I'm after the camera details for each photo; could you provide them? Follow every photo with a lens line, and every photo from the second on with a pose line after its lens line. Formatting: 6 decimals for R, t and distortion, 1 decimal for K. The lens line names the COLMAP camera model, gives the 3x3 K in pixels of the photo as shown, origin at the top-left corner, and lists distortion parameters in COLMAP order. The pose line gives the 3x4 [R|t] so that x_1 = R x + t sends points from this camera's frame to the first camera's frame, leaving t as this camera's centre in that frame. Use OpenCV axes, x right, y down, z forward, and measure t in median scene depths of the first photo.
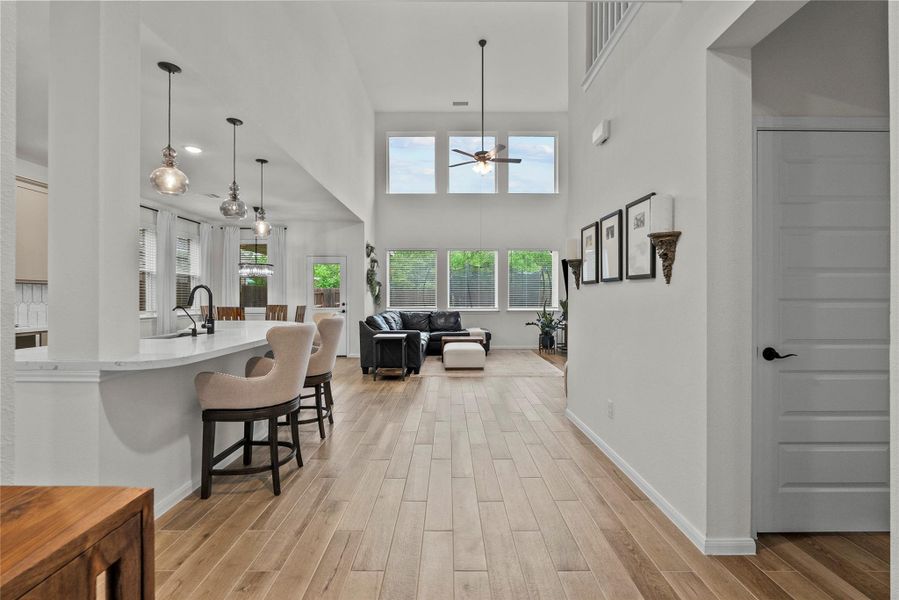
lens RADIAL K [[394.2, 0, 449.5], [0, 394.2, 300.0], [0, 0, 1]] dist [-0.004708, -0.000290]
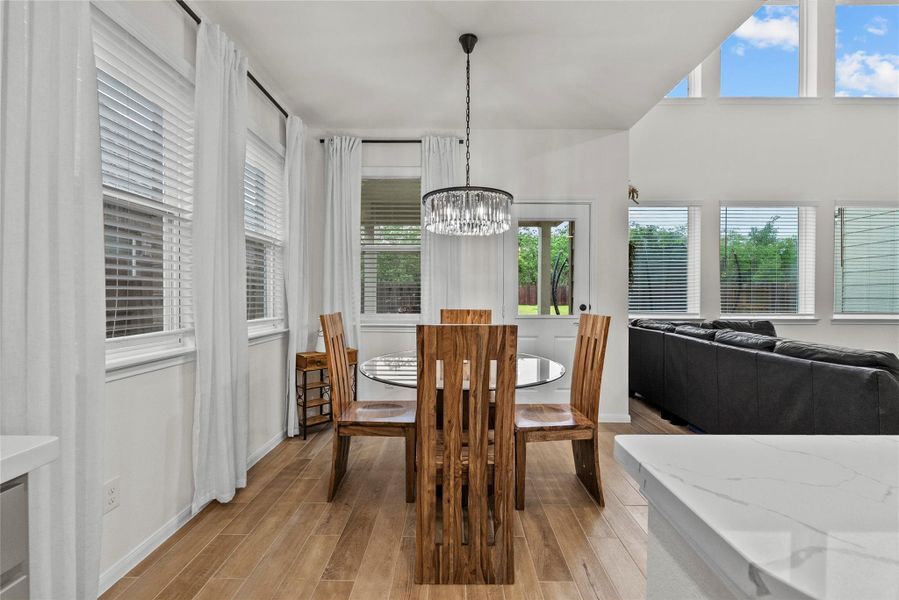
lens RADIAL K [[394.2, 0, 449.5], [0, 394.2, 300.0], [0, 0, 1]] dist [-0.004708, -0.000290]
pose [[0.999968, 0.001804, -0.007751, -0.428737], [-0.001799, 0.999998, 0.000707, 0.001452], [0.007752, -0.000693, 0.999970, 0.545239]]
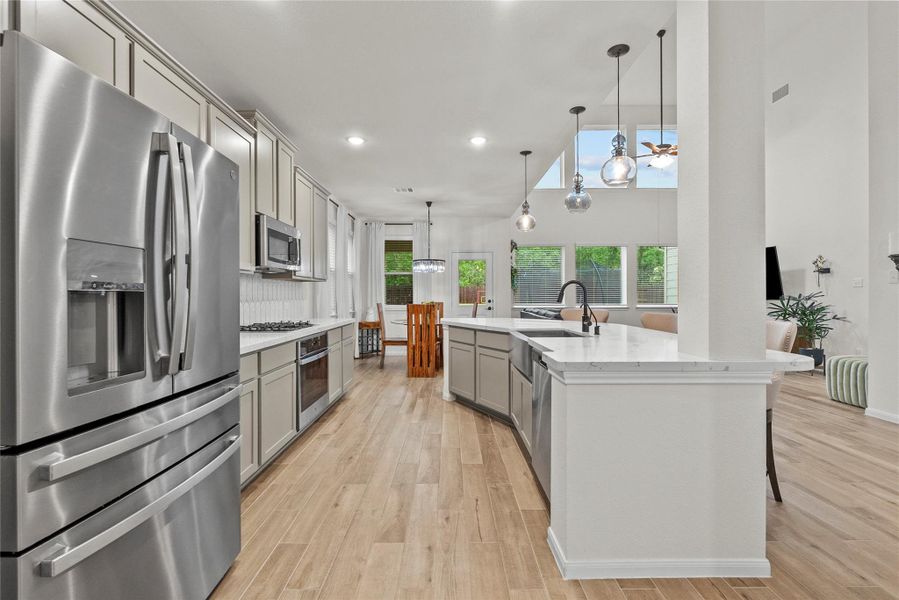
lens RADIAL K [[394.2, 0, 449.5], [0, 394.2, 300.0], [0, 0, 1]] dist [-0.004708, -0.000290]
pose [[0.999992, -0.003716, -0.001337, -0.373205], [0.003725, 0.999971, 0.006638, 0.000549], [0.001312, -0.006643, 0.999977, 0.016533]]
